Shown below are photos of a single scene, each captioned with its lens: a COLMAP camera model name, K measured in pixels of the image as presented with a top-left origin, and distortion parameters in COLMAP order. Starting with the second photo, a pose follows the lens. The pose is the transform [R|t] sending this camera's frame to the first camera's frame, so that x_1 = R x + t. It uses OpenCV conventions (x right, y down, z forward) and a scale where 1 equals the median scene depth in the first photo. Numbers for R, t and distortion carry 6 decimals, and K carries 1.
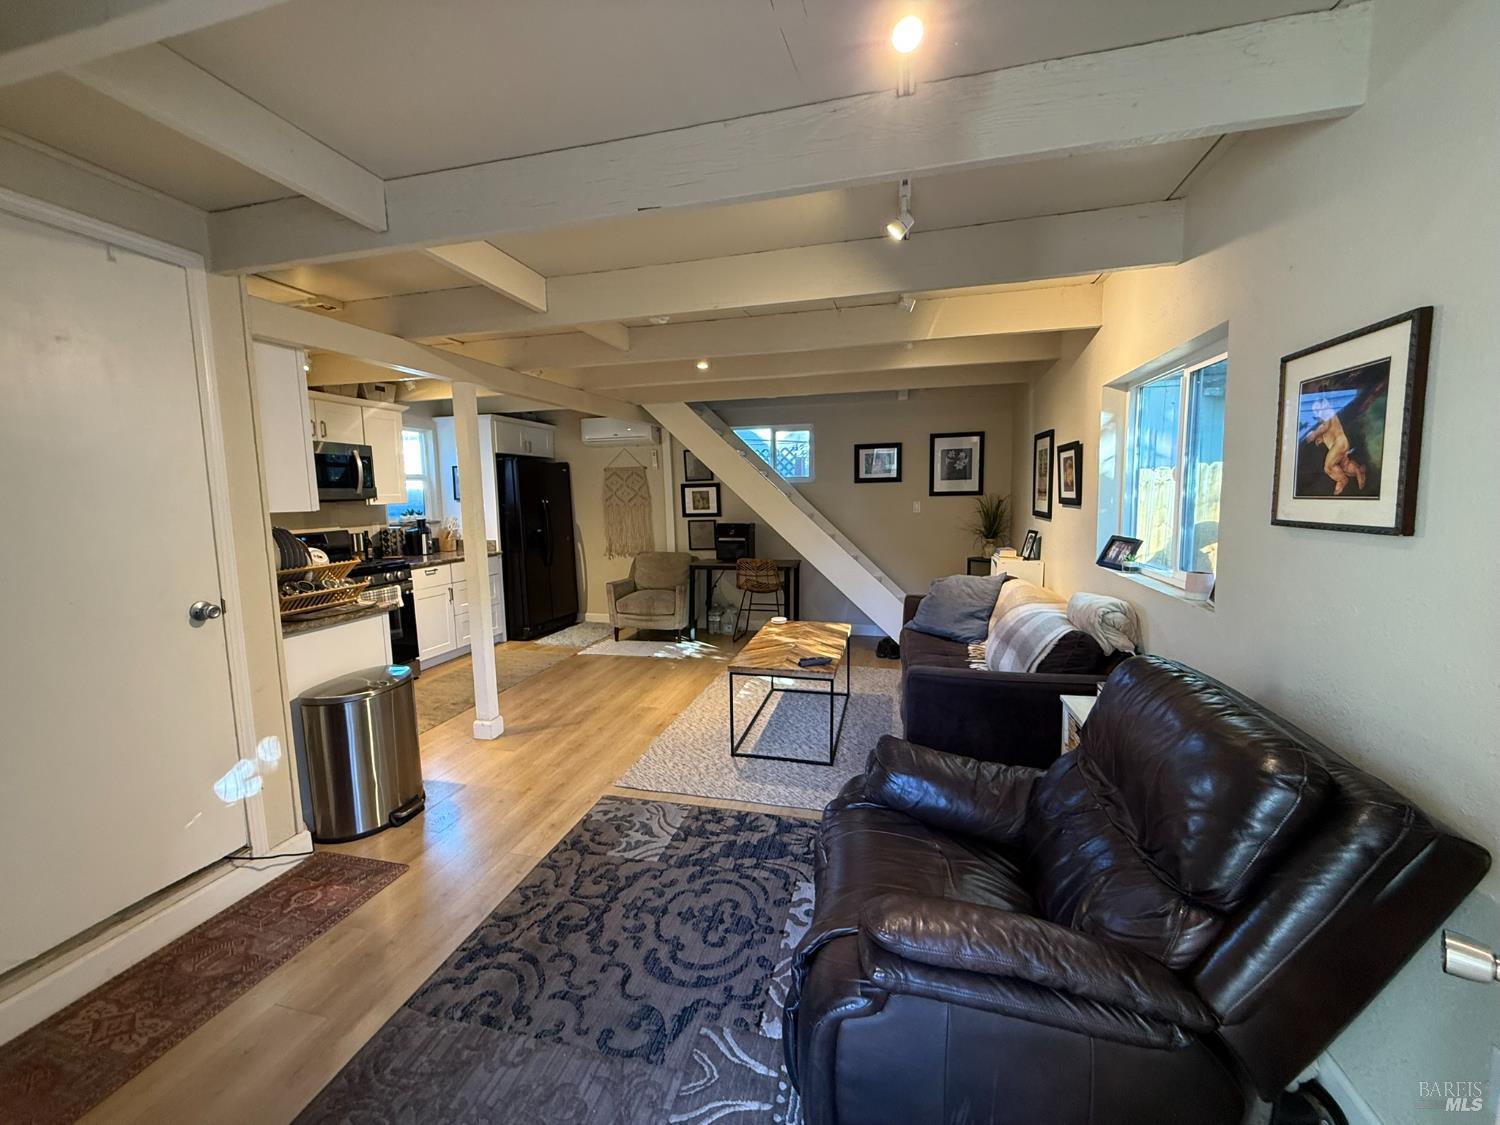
lens RADIAL K [[592.2, 0, 743.7], [0, 592.2, 565.2], [0, 0, 1]] dist [-0.001503, 0.000514]
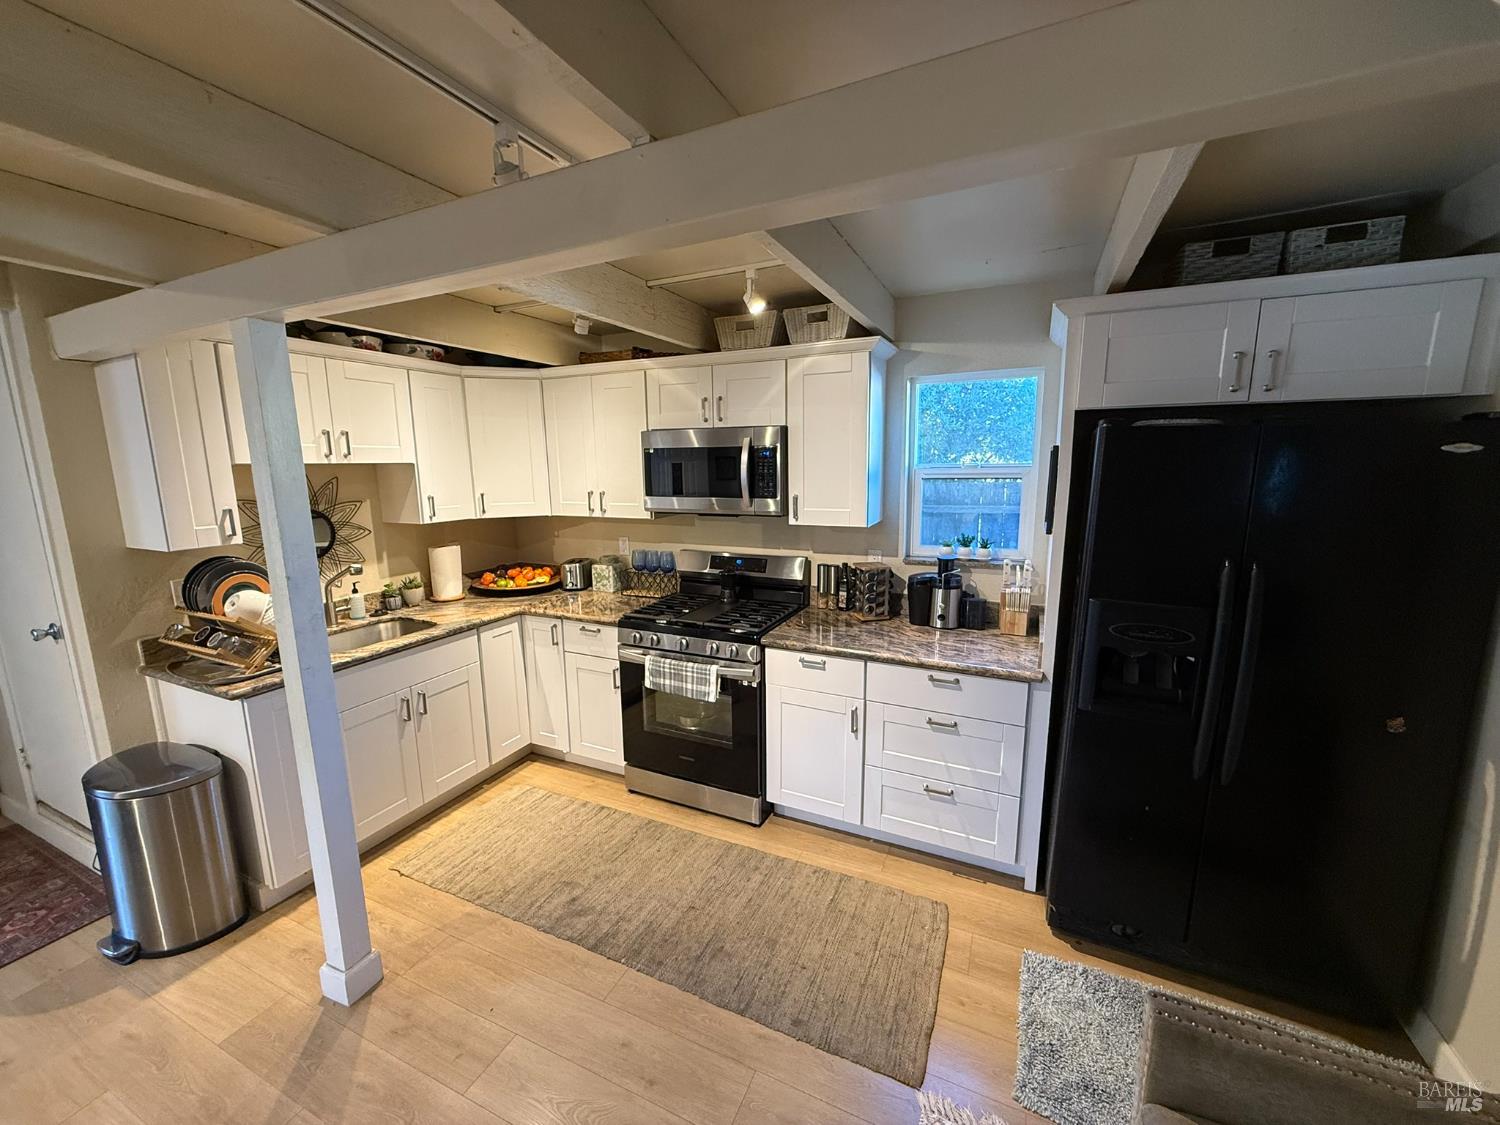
lens RADIAL K [[592.2, 0, 748.5], [0, 592.2, 559.7], [0, 0, 1]] dist [-0.001503, 0.000514]
pose [[-0.178287, 0.180448, -0.967291, -0.056246], [-0.107417, 0.973597, 0.201423, -0.345512], [0.978098, 0.139814, -0.154196, 1.979446]]
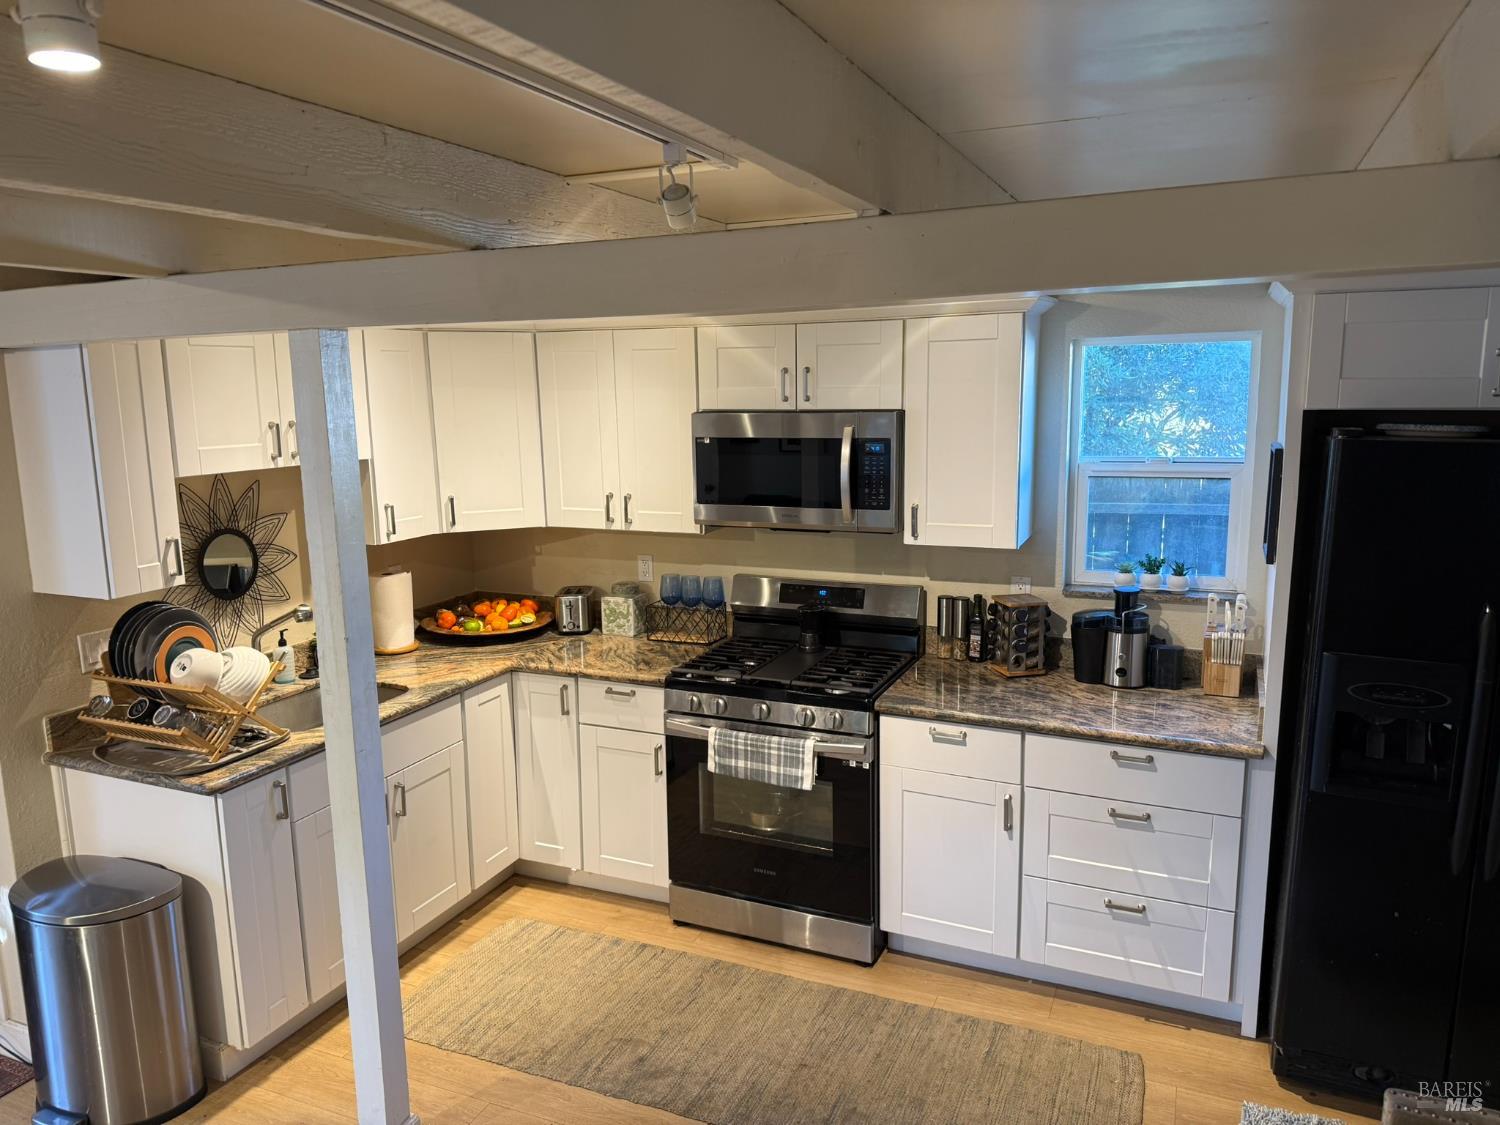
lens RADIAL K [[1047.9, 0, 742.9], [0, 1047.9, 554.2], [0, 0, 1]] dist [0.044479, -0.060714]
pose [[-0.157857, 0.181205, -0.970694, 0.260340], [-0.102639, 0.974683, 0.198641, -0.440839], [0.982113, 0.130988, -0.135262, 1.848601]]
